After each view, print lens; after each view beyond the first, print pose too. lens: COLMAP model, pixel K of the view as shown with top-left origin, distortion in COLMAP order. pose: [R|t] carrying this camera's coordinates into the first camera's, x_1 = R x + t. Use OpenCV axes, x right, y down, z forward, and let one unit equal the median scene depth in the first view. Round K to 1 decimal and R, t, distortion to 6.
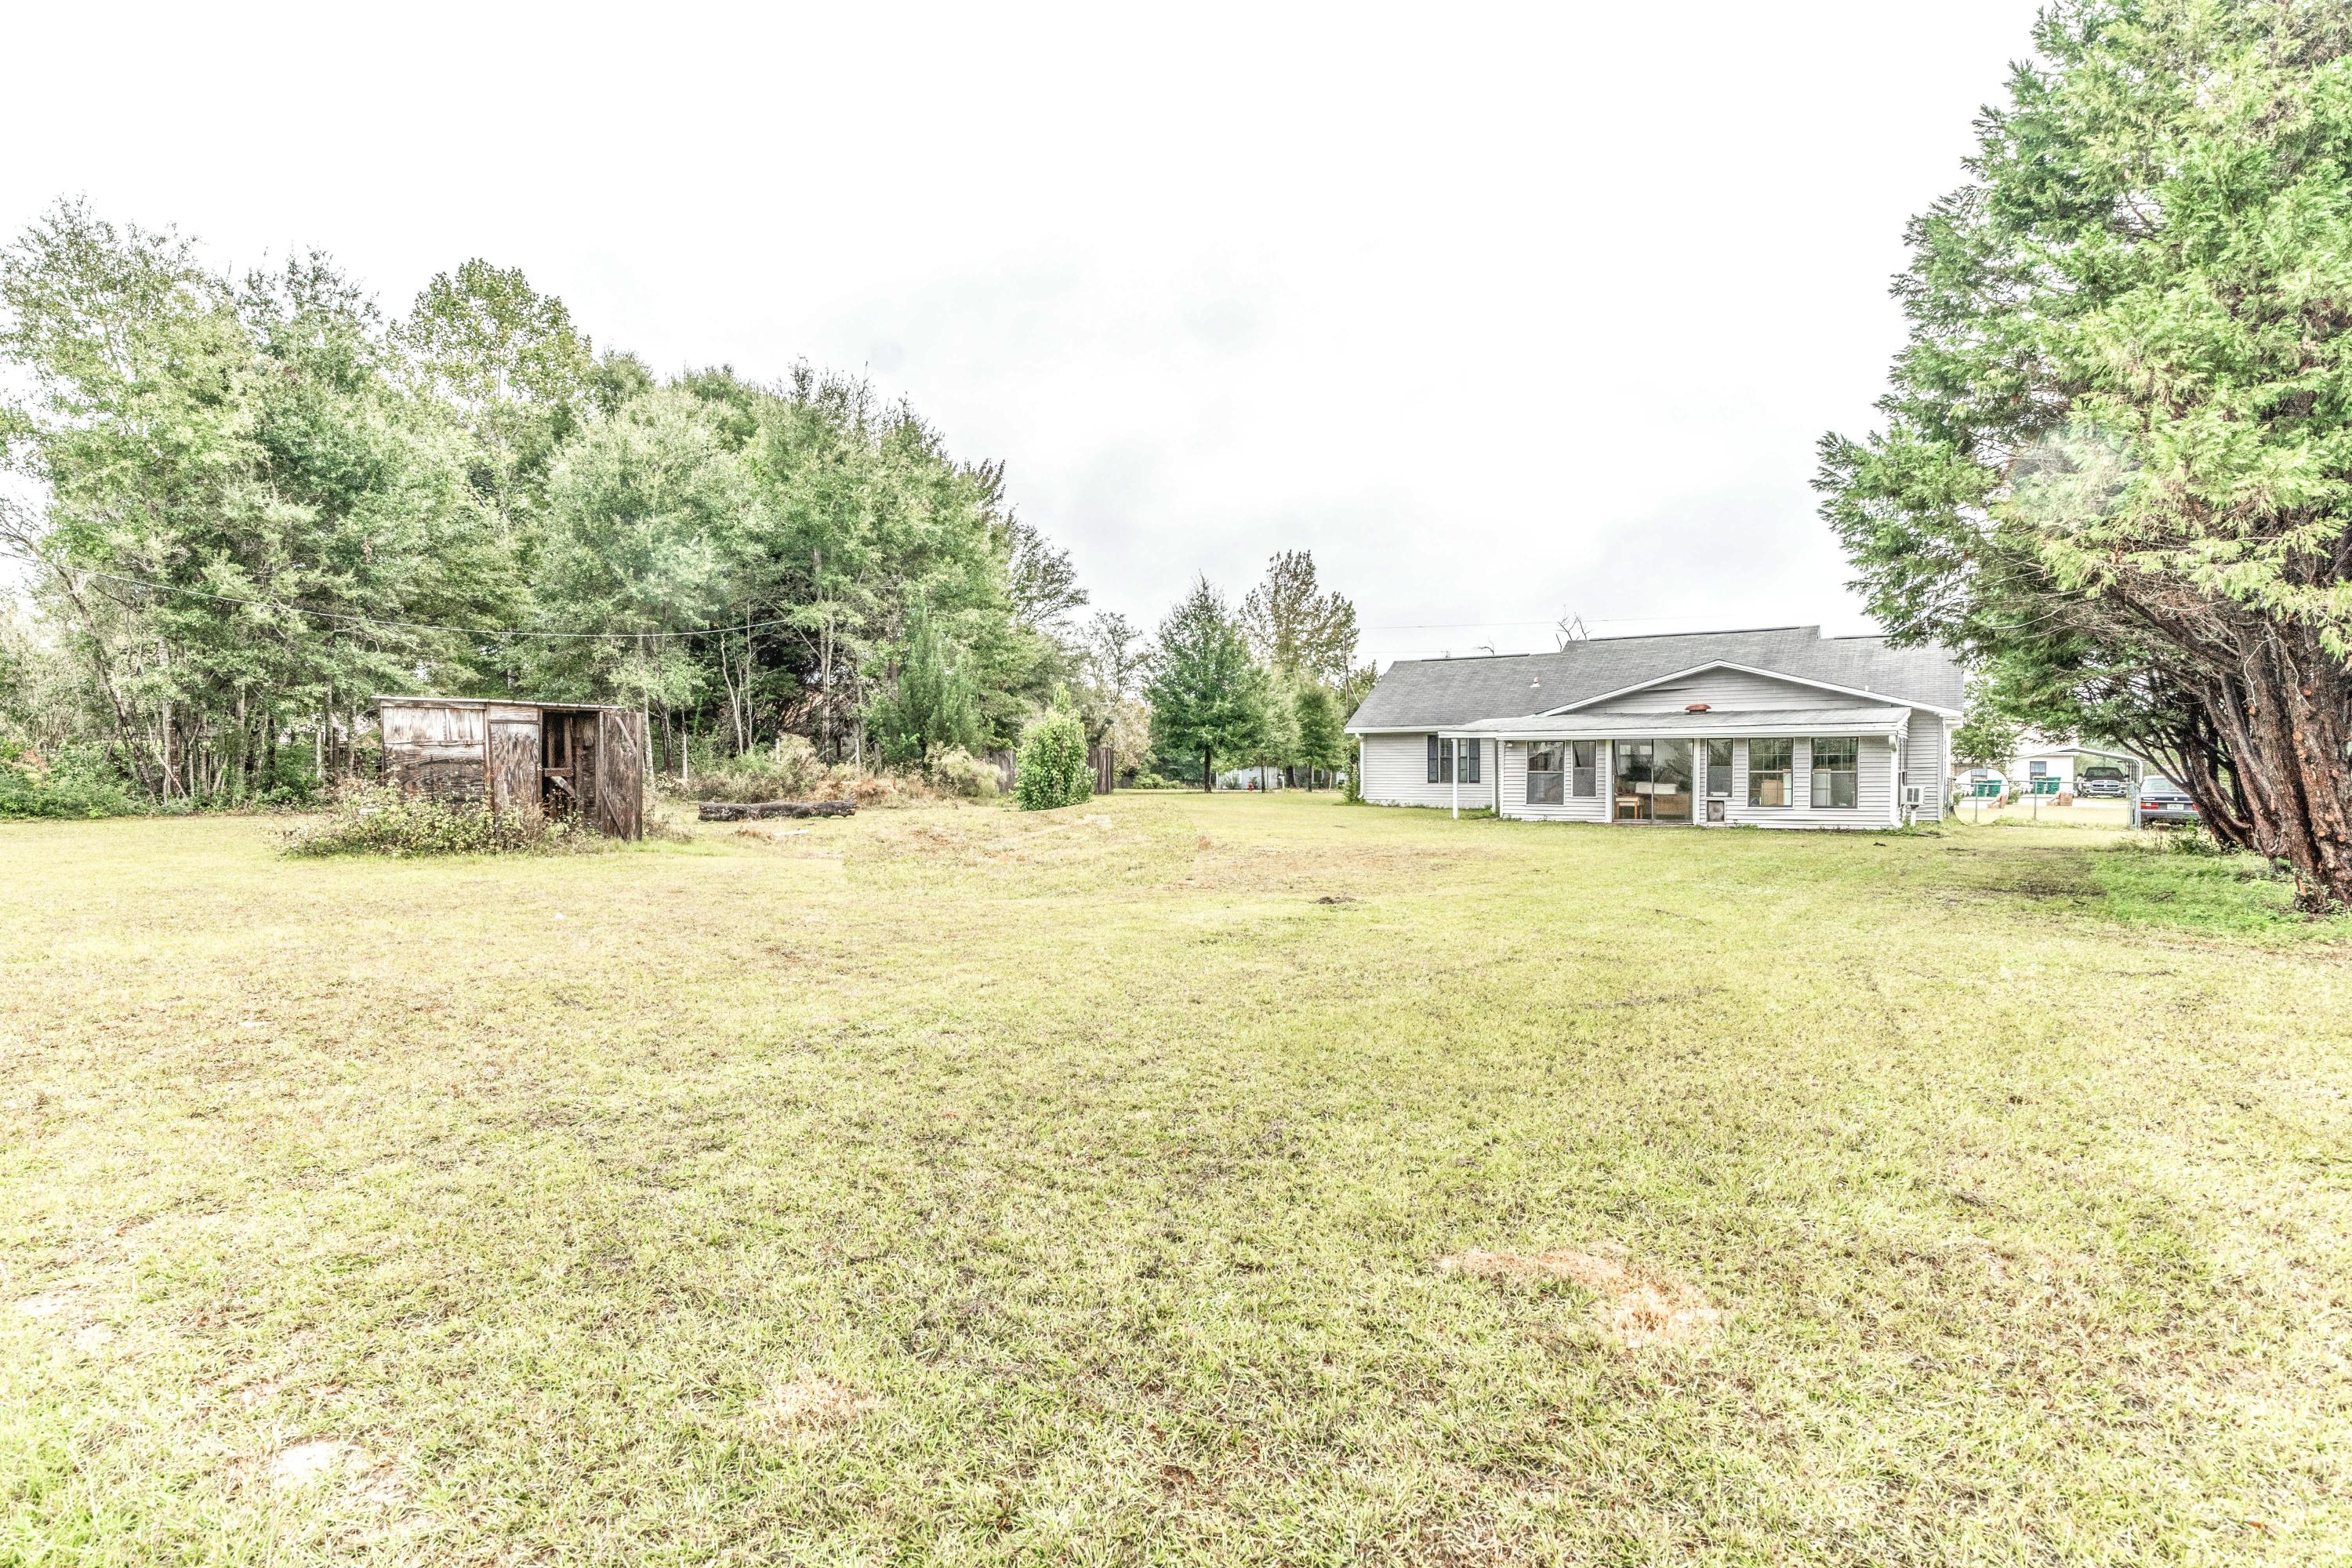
lens RADIAL K [[1219.8, 0, 1161.8], [0, 1219.8, 821.0], [0, 0, 1]] dist [0.014731, 0.001087]
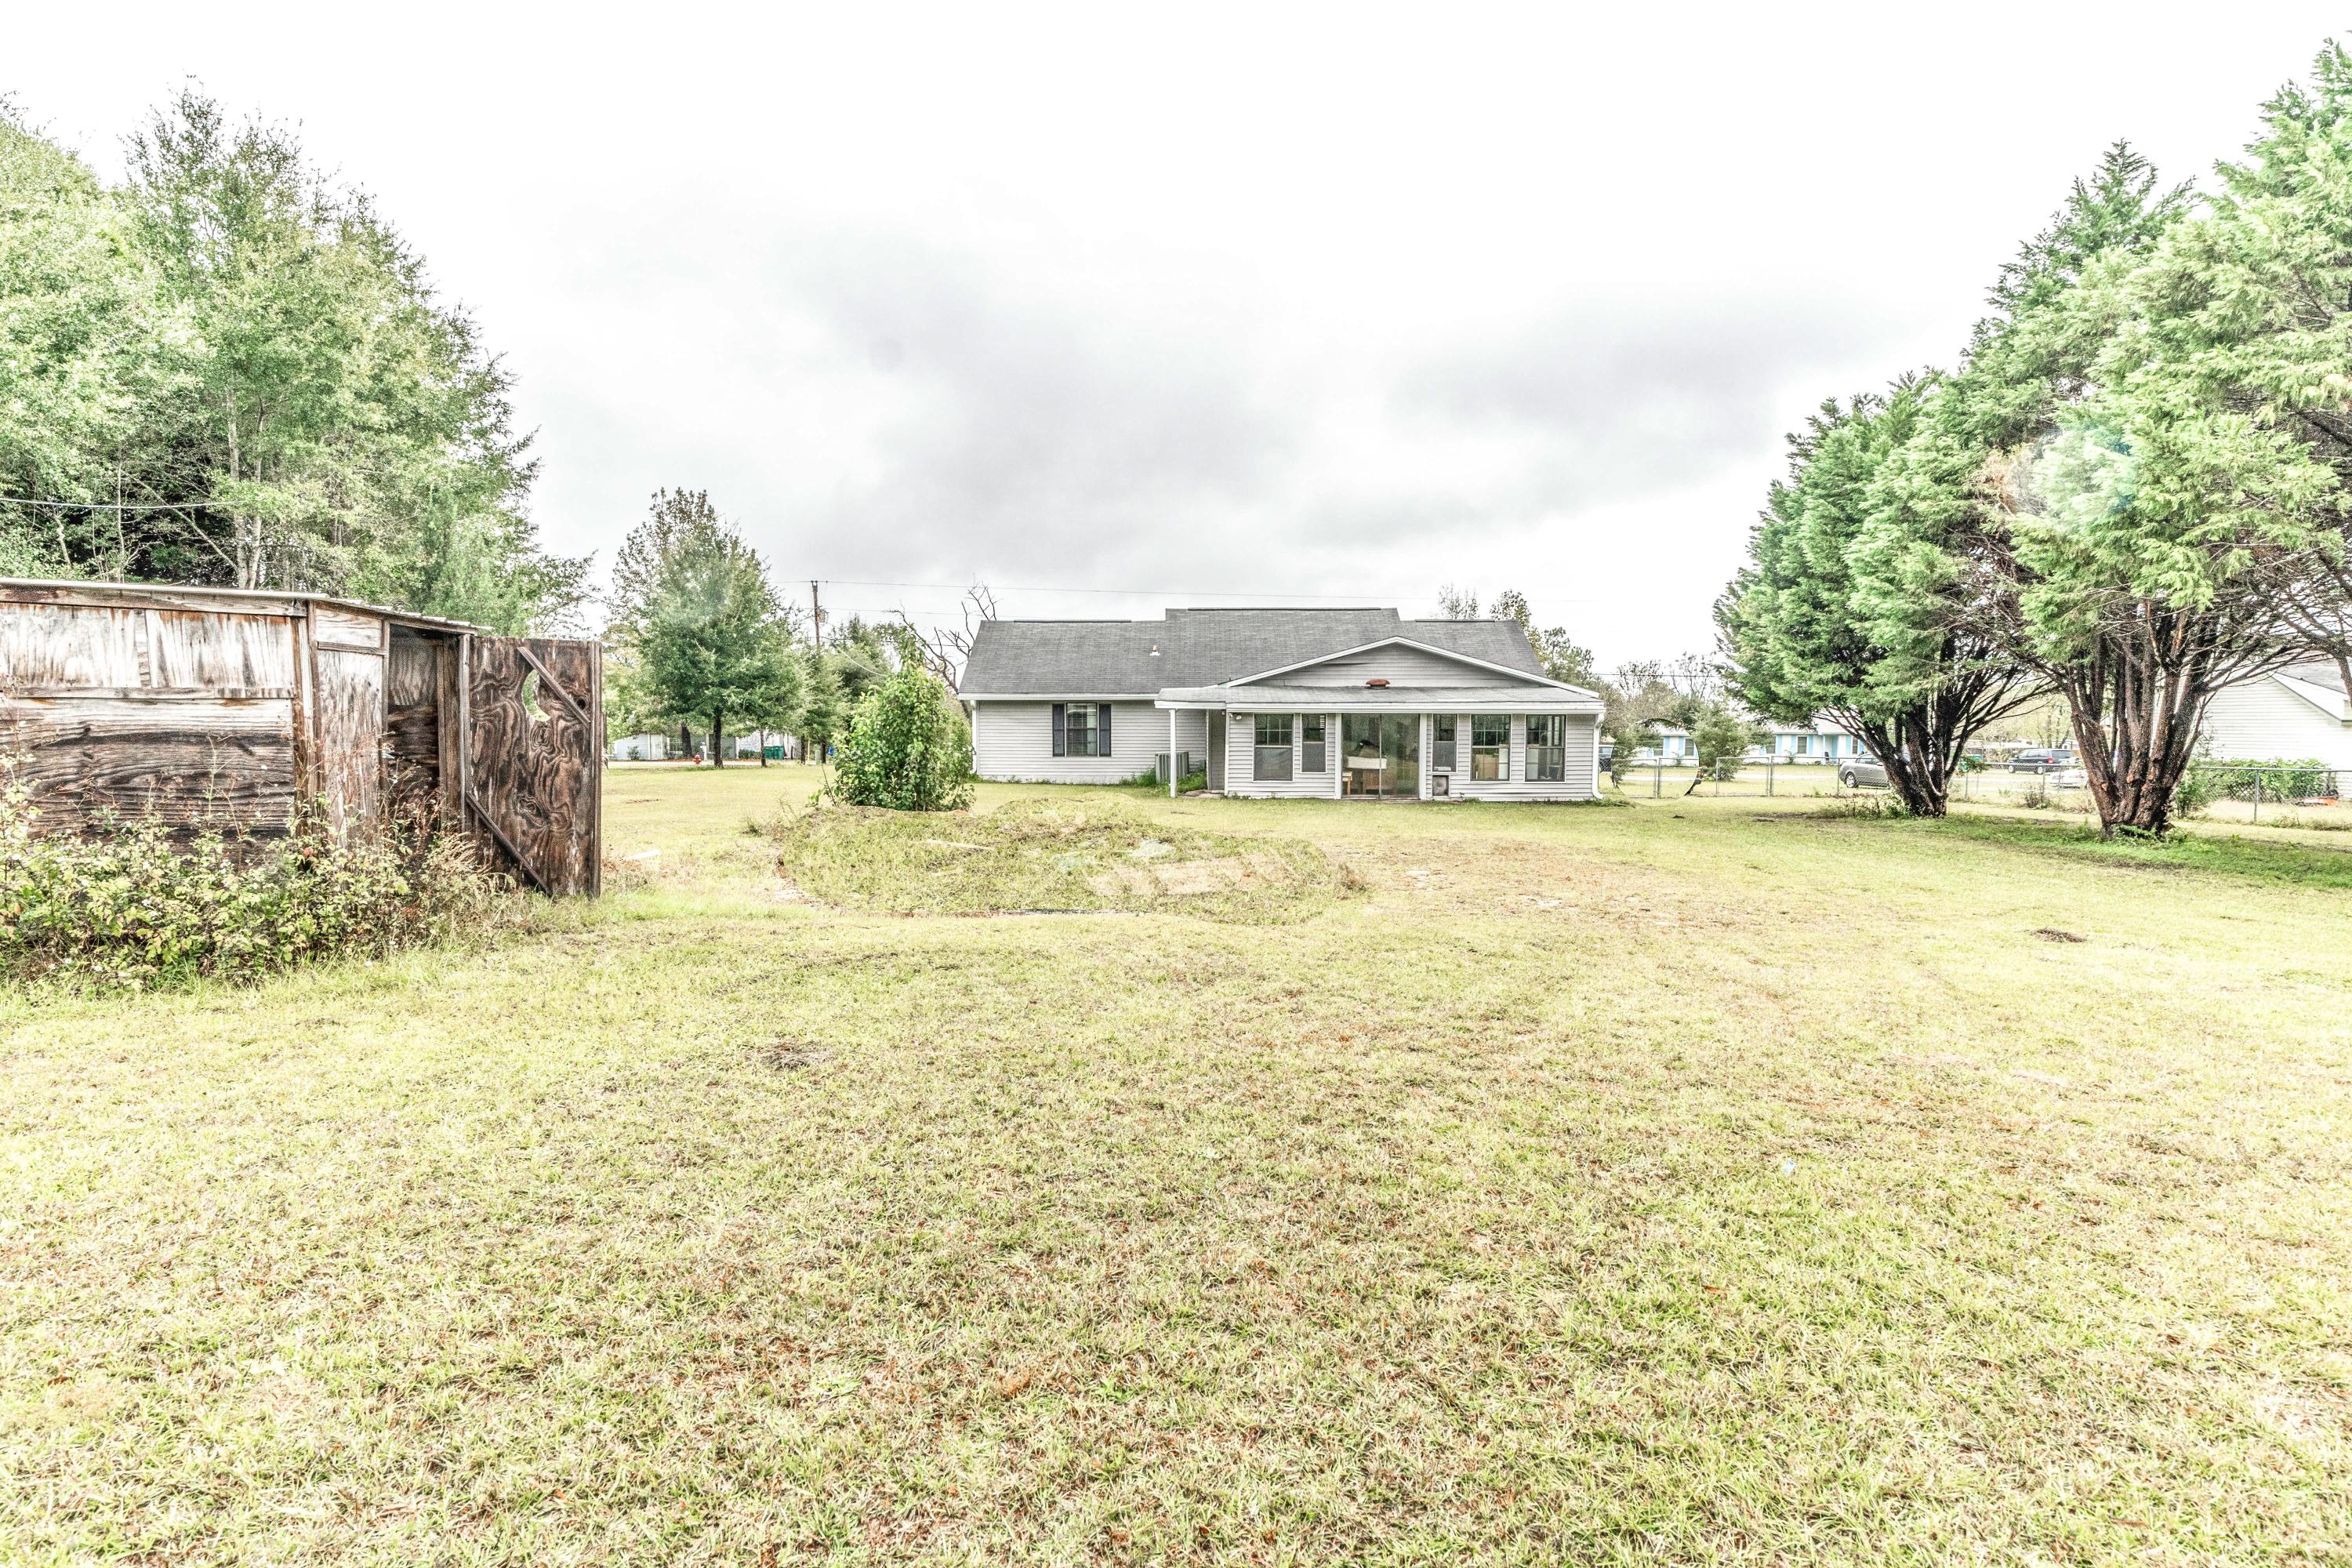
lens RADIAL K [[1219.8, 0, 1161.8], [0, 1219.8, 821.0], [0, 0, 1]] dist [0.014731, 0.001087]
pose [[0.859140, -0.031355, 0.510779, -0.250202], [0.017664, 0.999343, 0.031635, -0.014118], [-0.511435, -0.018157, 0.859130, 0.238361]]
